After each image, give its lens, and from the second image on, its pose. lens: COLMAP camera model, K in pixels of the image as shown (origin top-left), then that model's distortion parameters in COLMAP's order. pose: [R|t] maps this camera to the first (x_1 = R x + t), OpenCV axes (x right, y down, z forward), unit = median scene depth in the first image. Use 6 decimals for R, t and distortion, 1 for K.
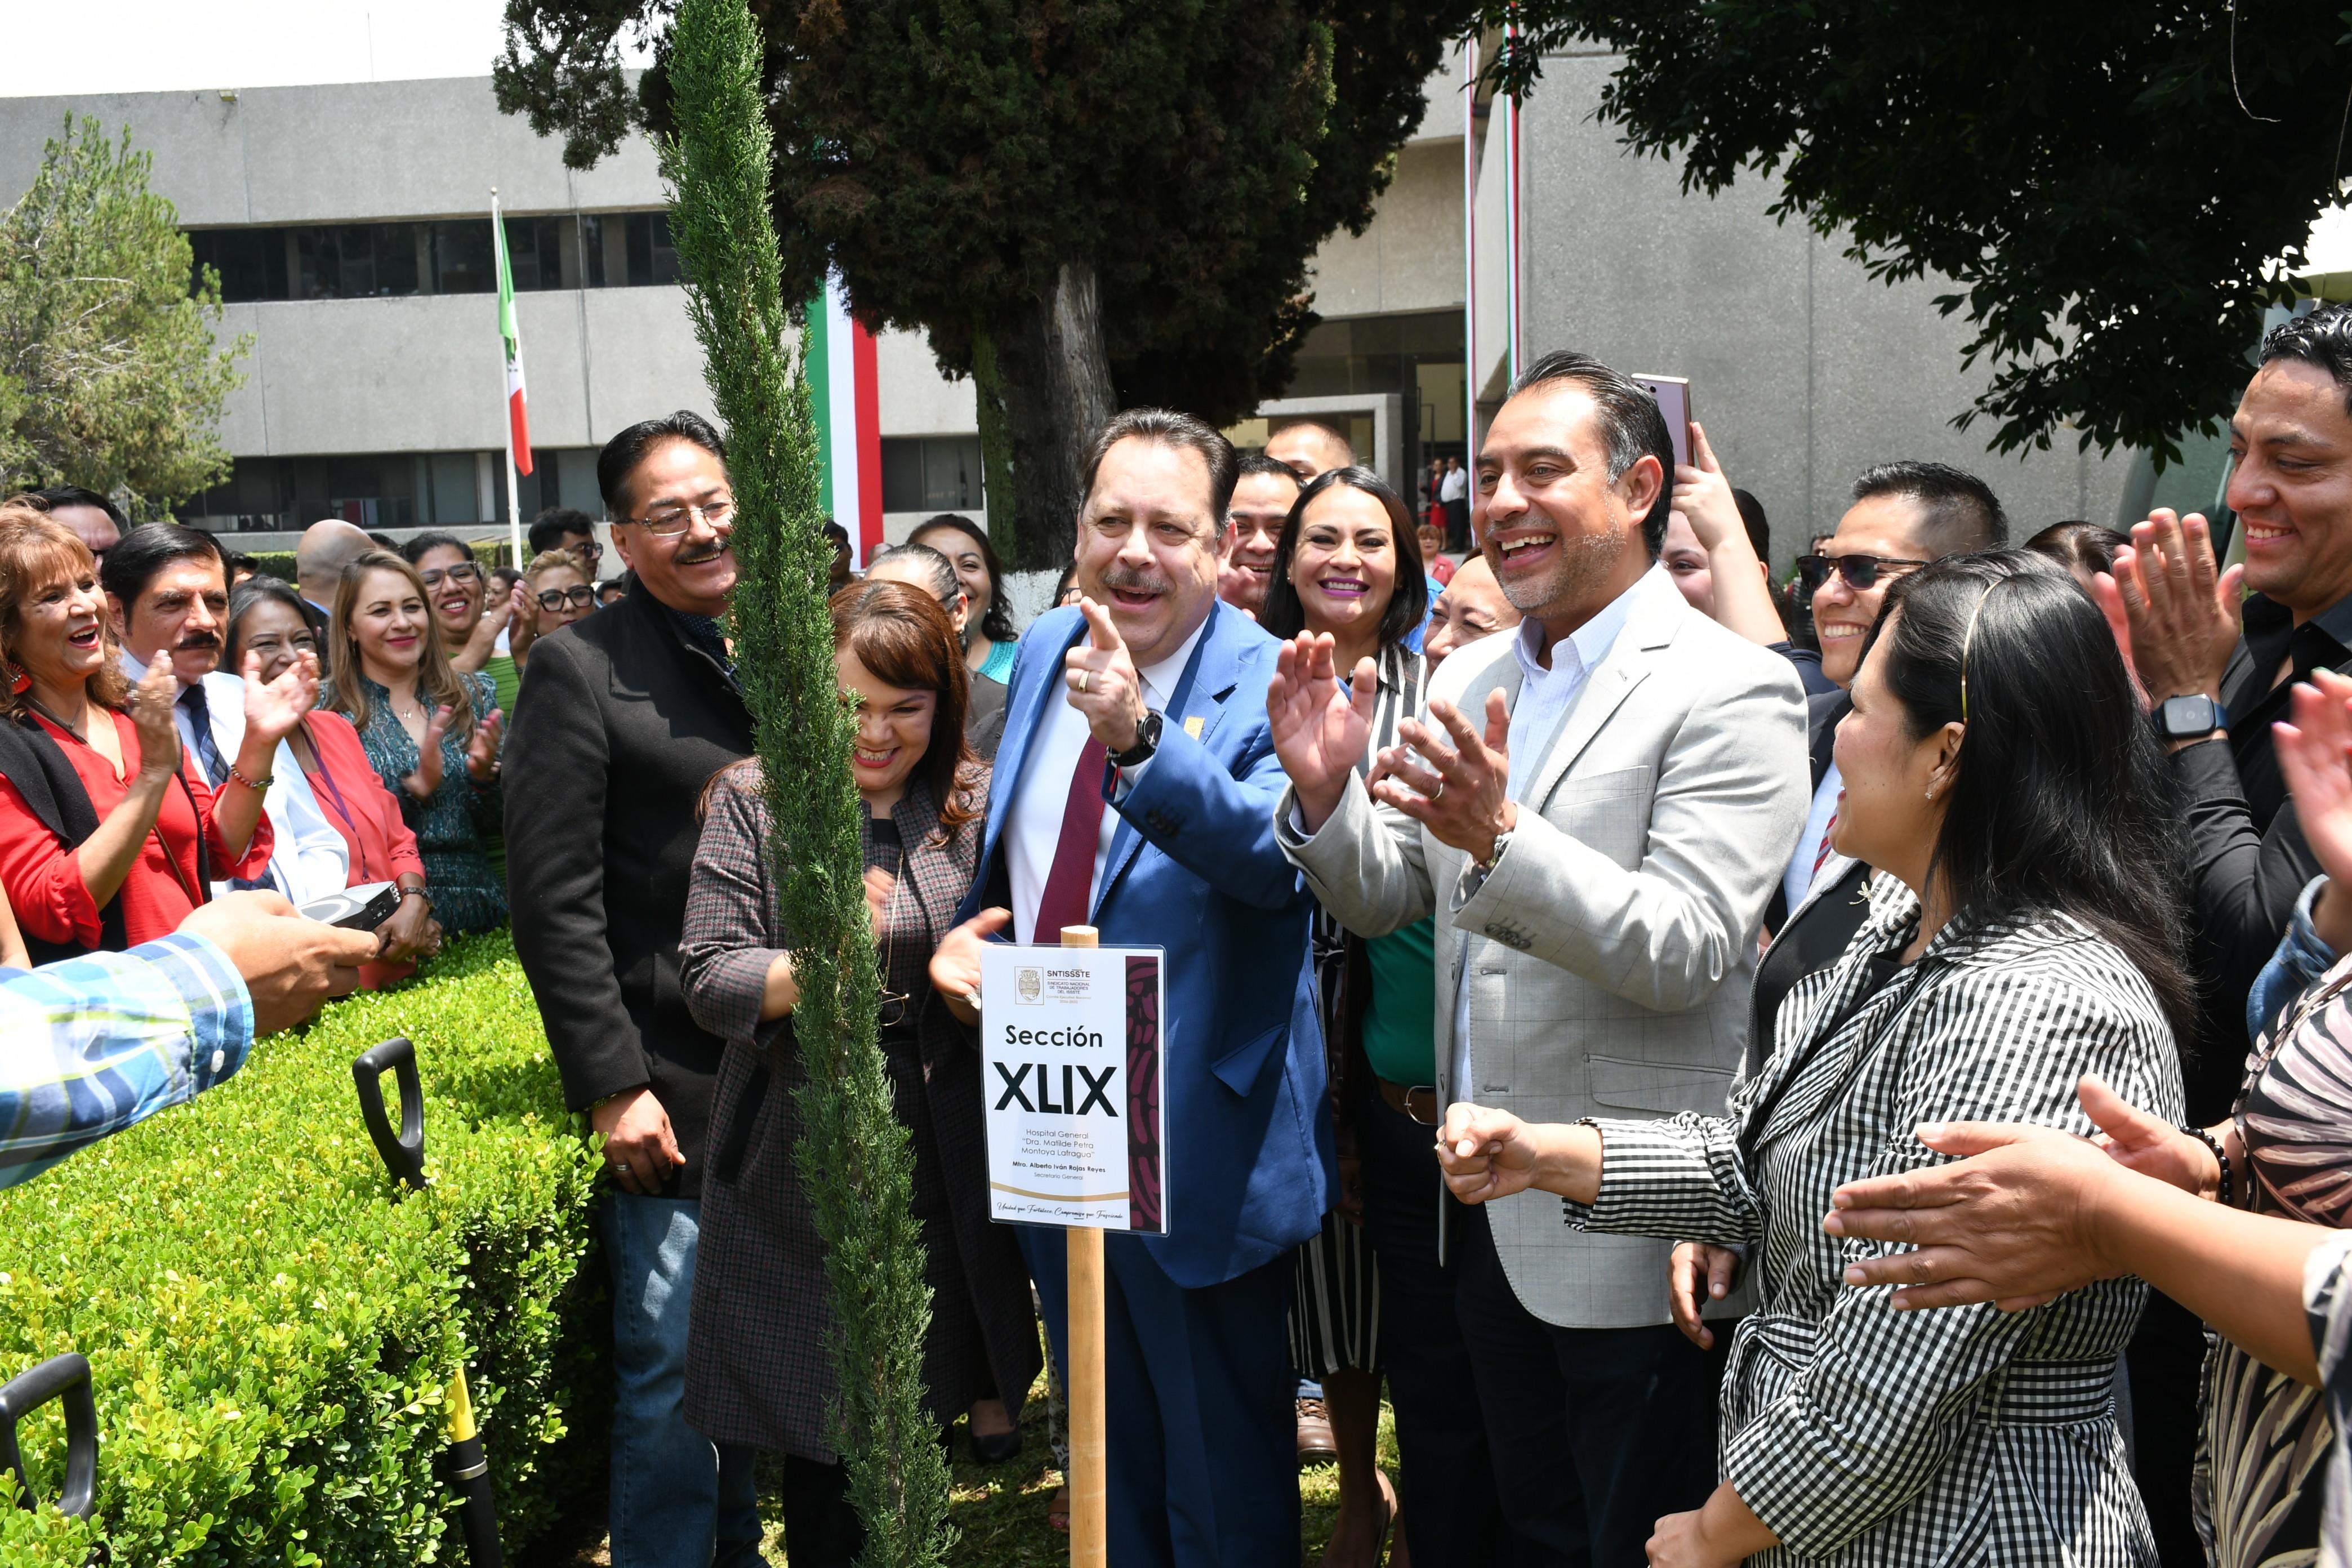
lens RADIAL K [[2495.6, 0, 1161.8], [0, 2495.6, 792.9], [0, 0, 1]] dist [0.001613, 0.000000]
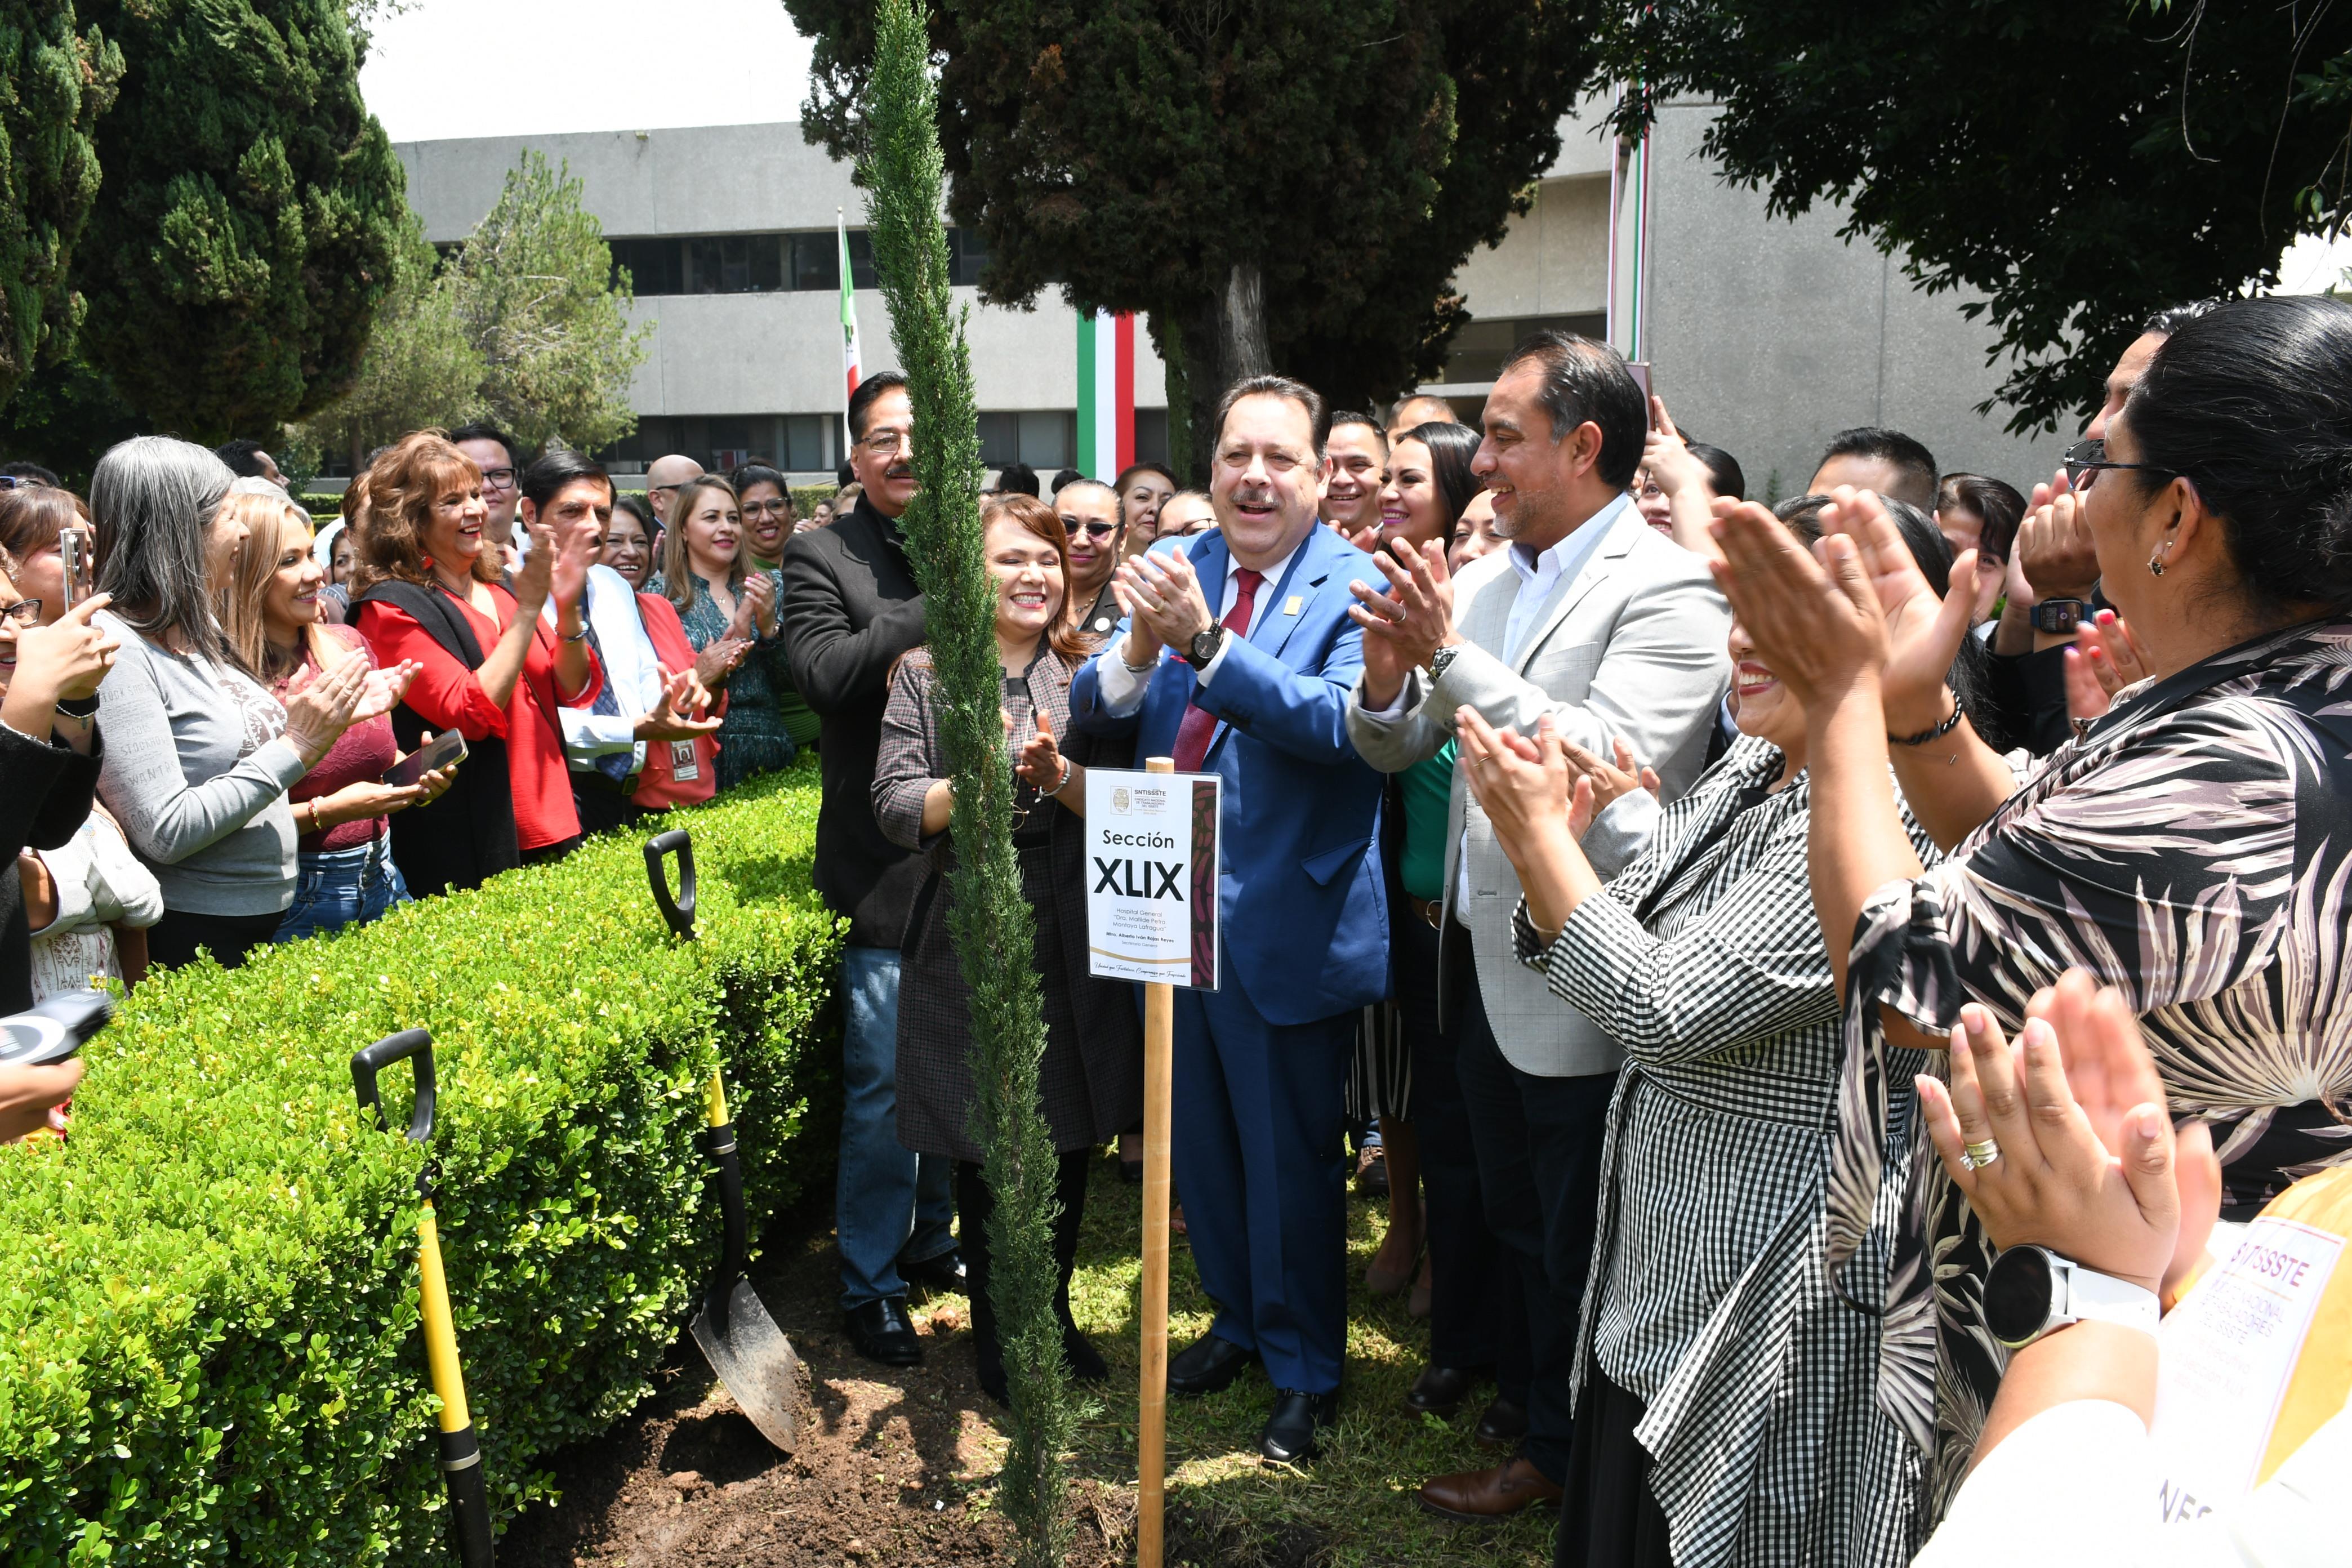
lens RADIAL K [[1982.8, 0, 1160.4], [0, 1982.8, 787.2], [0, 0, 1]] dist [-0.029611, 0.003585]
pose [[0.994623, 0.036168, -0.097038, 0.042795], [-0.031713, 0.998388, 0.047072, 0.011978], [0.098584, -0.043742, 0.994167, -0.030700]]
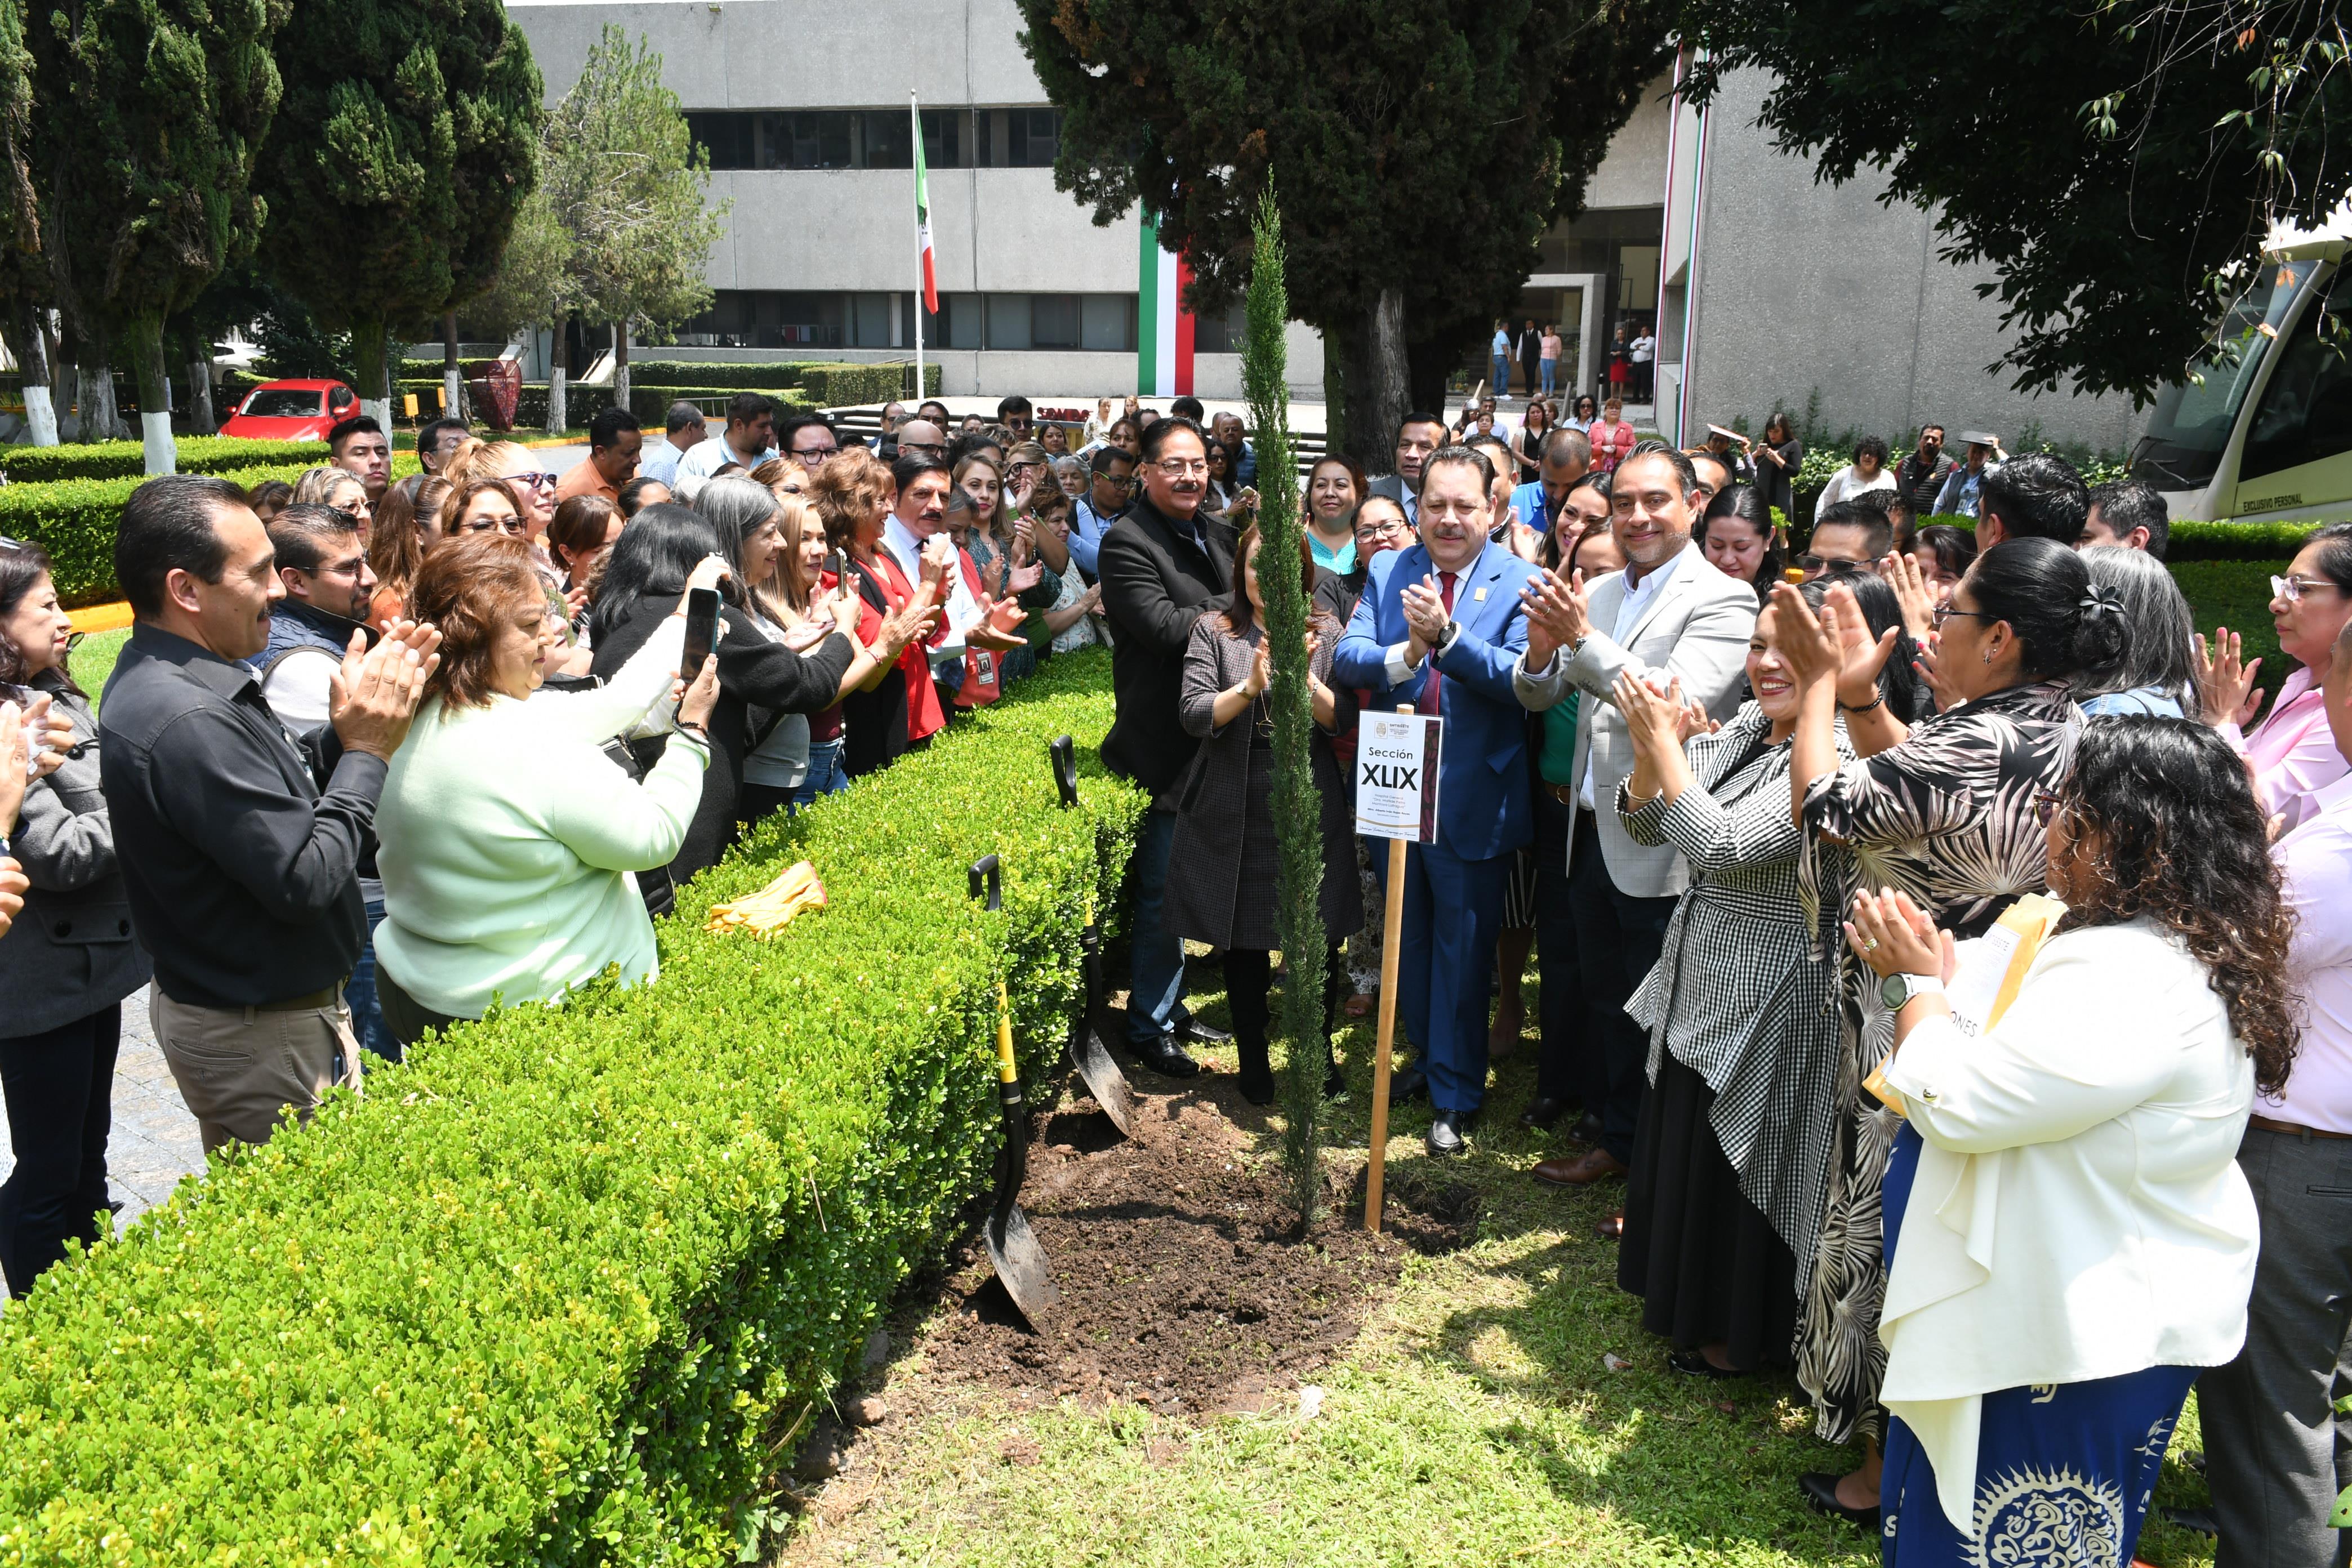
lens RADIAL K [[1976.0, 0, 1157.1], [0, 1976.0, 785.2], [0, 0, 1]] dist [0.025352, -0.021220]
pose [[0.991914, 0.063844, -0.109686, -0.033356], [-0.051368, 0.992263, 0.113030, -0.038608], [0.116054, -0.106482, 0.987519, -0.472218]]
